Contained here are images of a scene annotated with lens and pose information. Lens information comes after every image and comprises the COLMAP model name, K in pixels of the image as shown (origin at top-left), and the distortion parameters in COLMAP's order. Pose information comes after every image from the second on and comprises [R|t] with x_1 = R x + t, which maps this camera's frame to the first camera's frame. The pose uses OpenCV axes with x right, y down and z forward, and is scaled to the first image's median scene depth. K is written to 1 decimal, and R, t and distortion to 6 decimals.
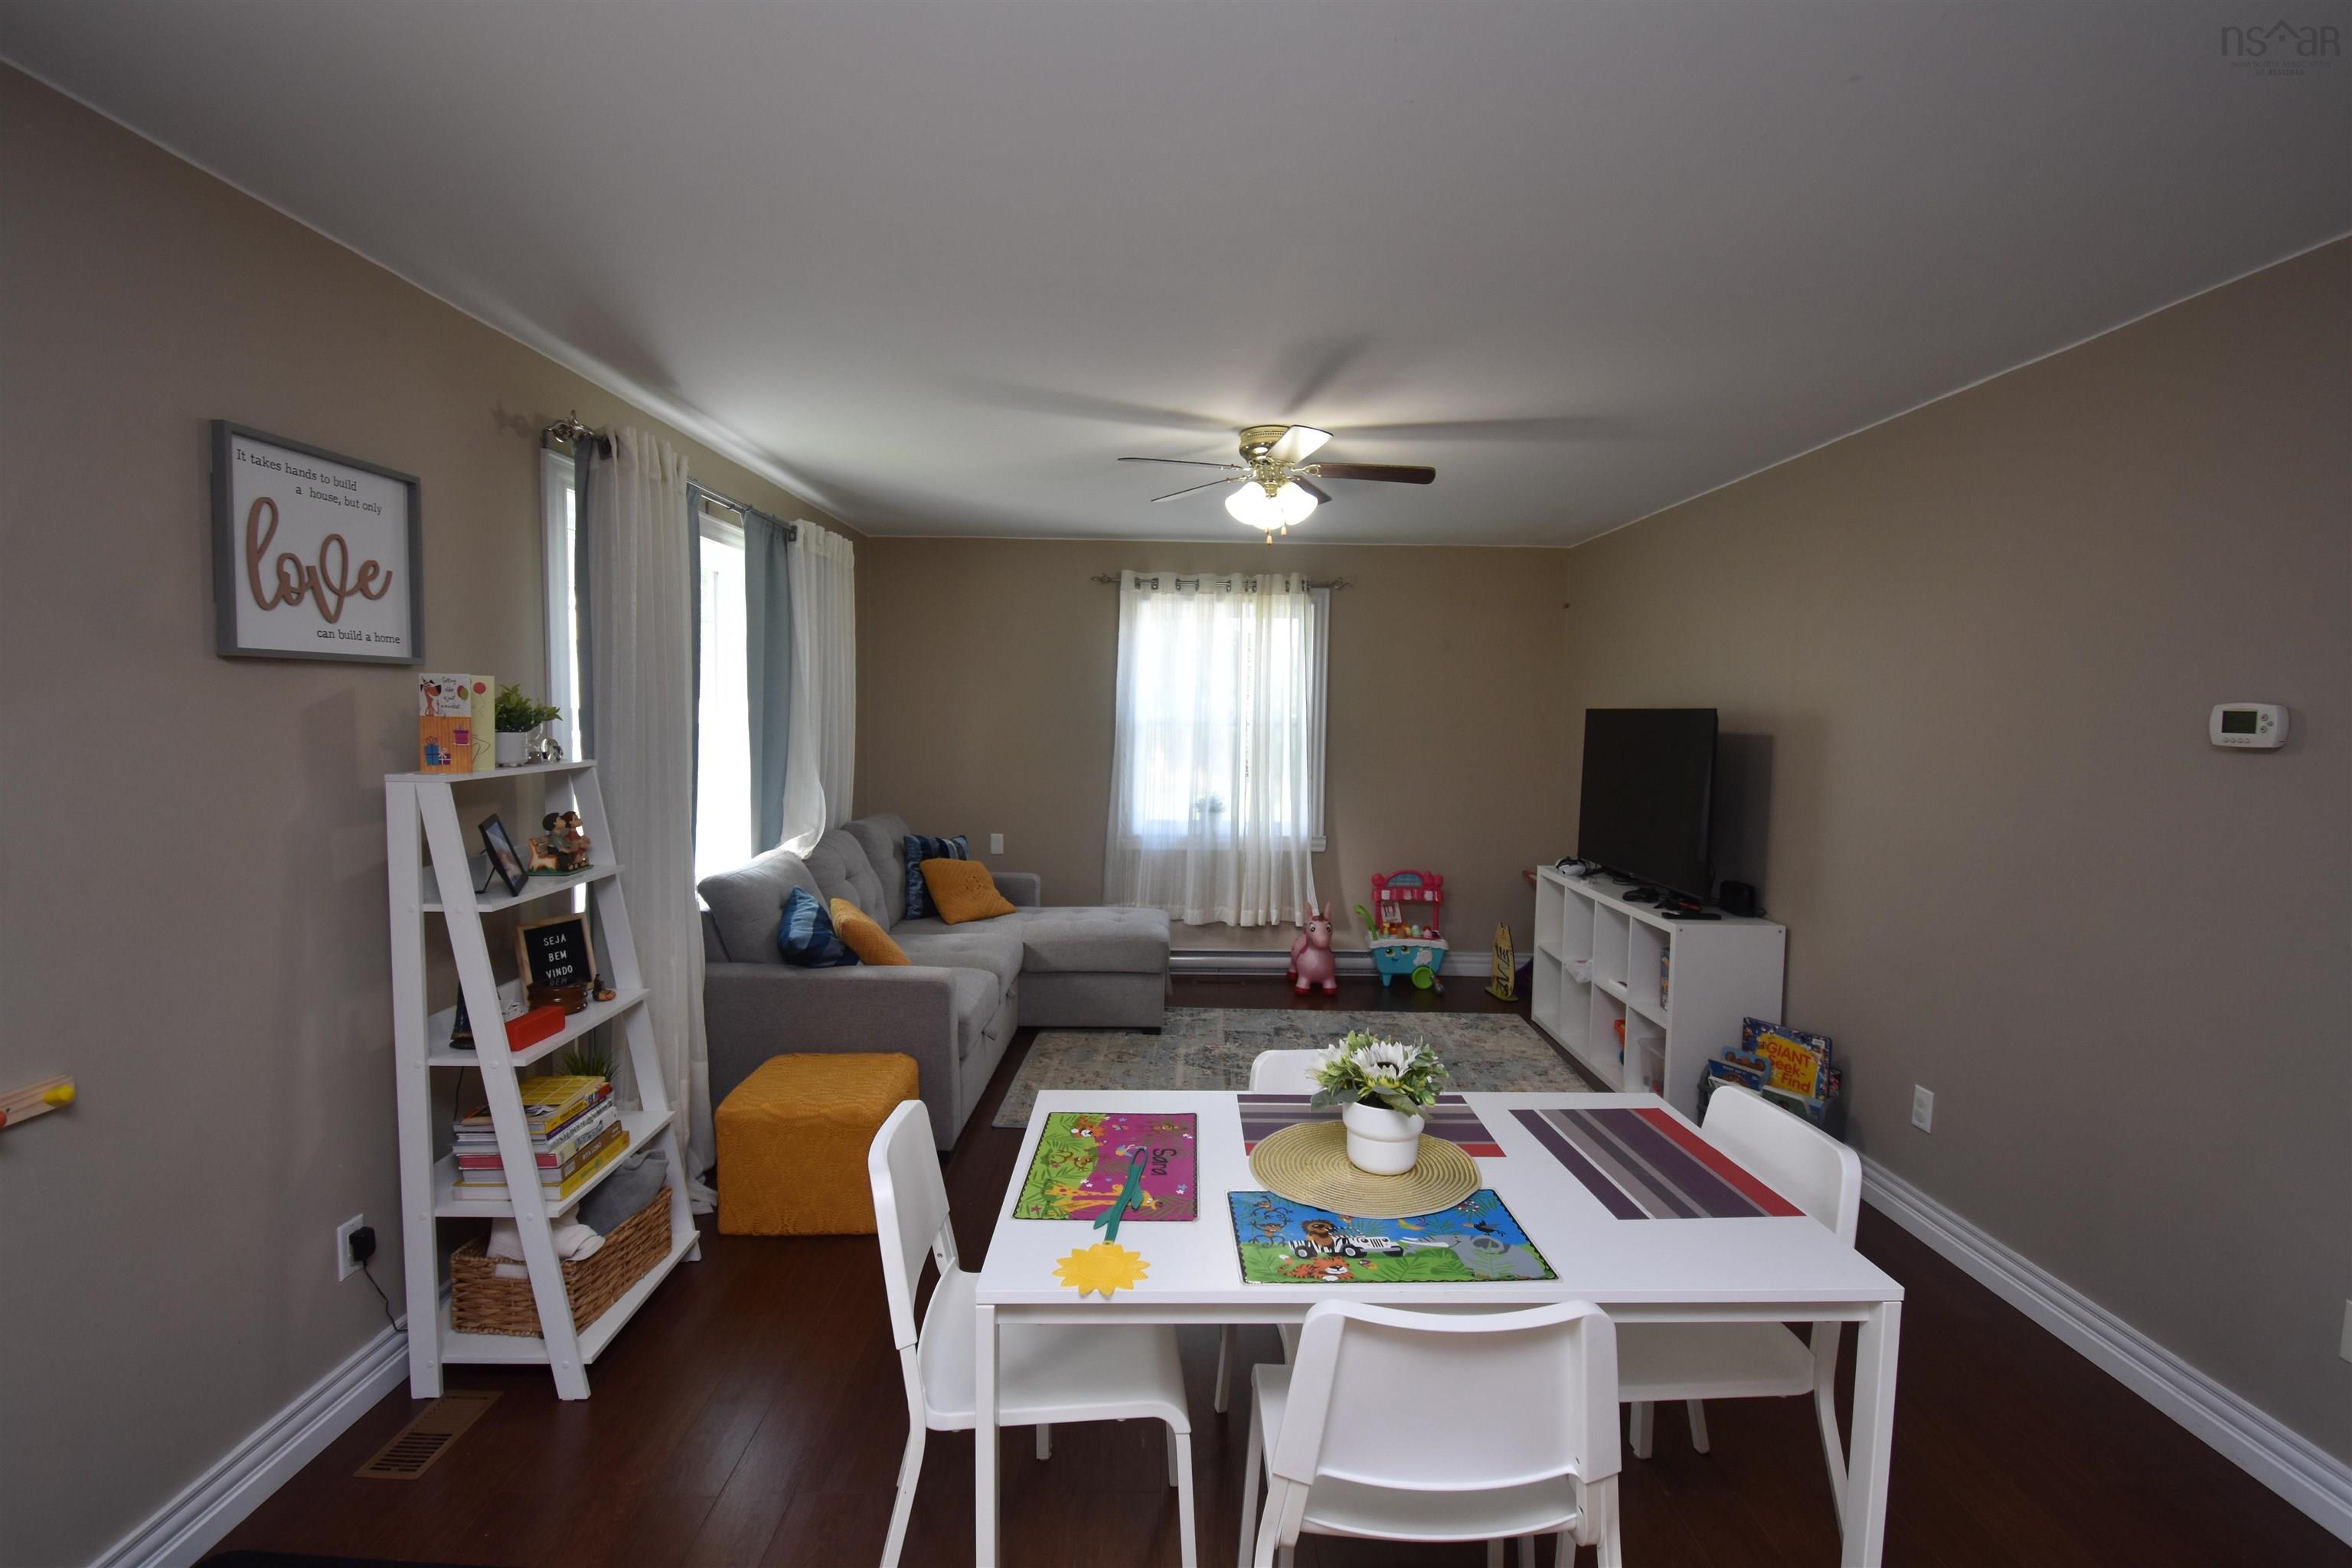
lens RADIAL K [[1052.1, 0, 1181.4], [0, 1052.1, 774.2], [0, 0, 1]] dist [0.000112, 0.000009]
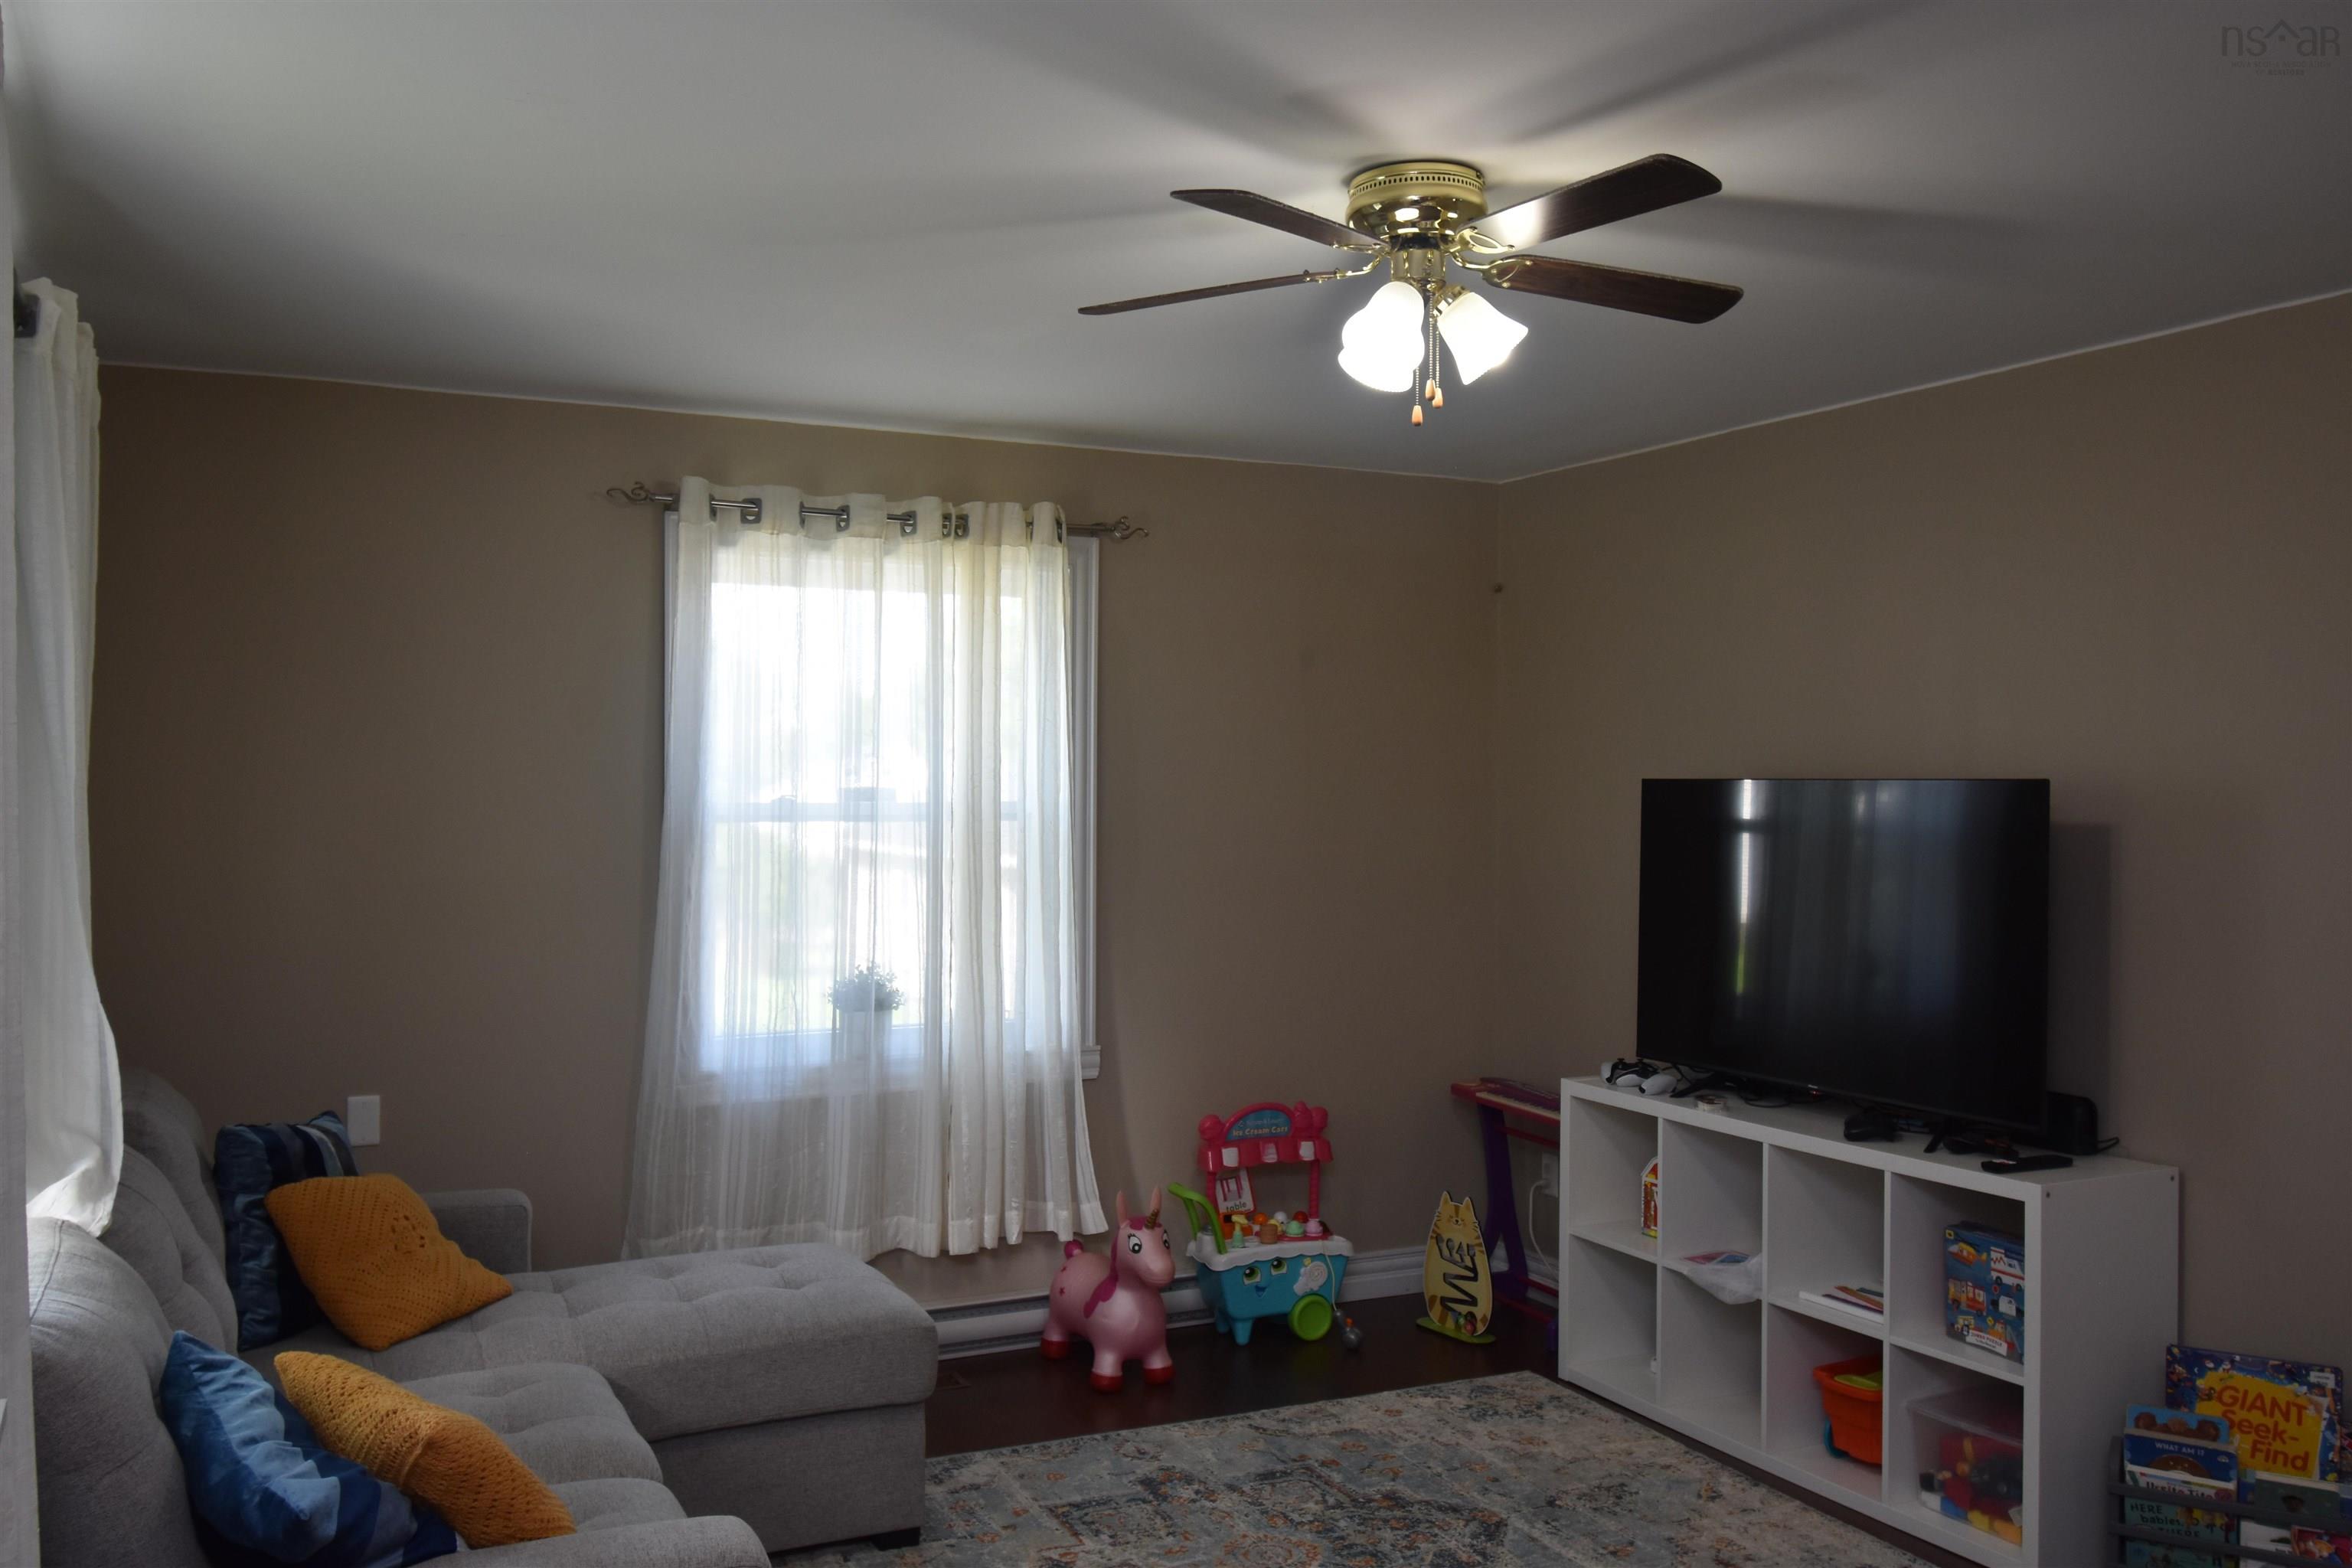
lens RADIAL K [[1912.4, 0, 1176.2], [0, 1912.4, 778.0], [0, 0, 1]] dist [-0.008414, -0.010549]
pose [[0.904070, -0.010080, 0.427265, -0.229607], [0.035333, 0.998062, -0.051217, -0.019774], [-0.425921, 0.061400, 0.902675, 0.205649]]
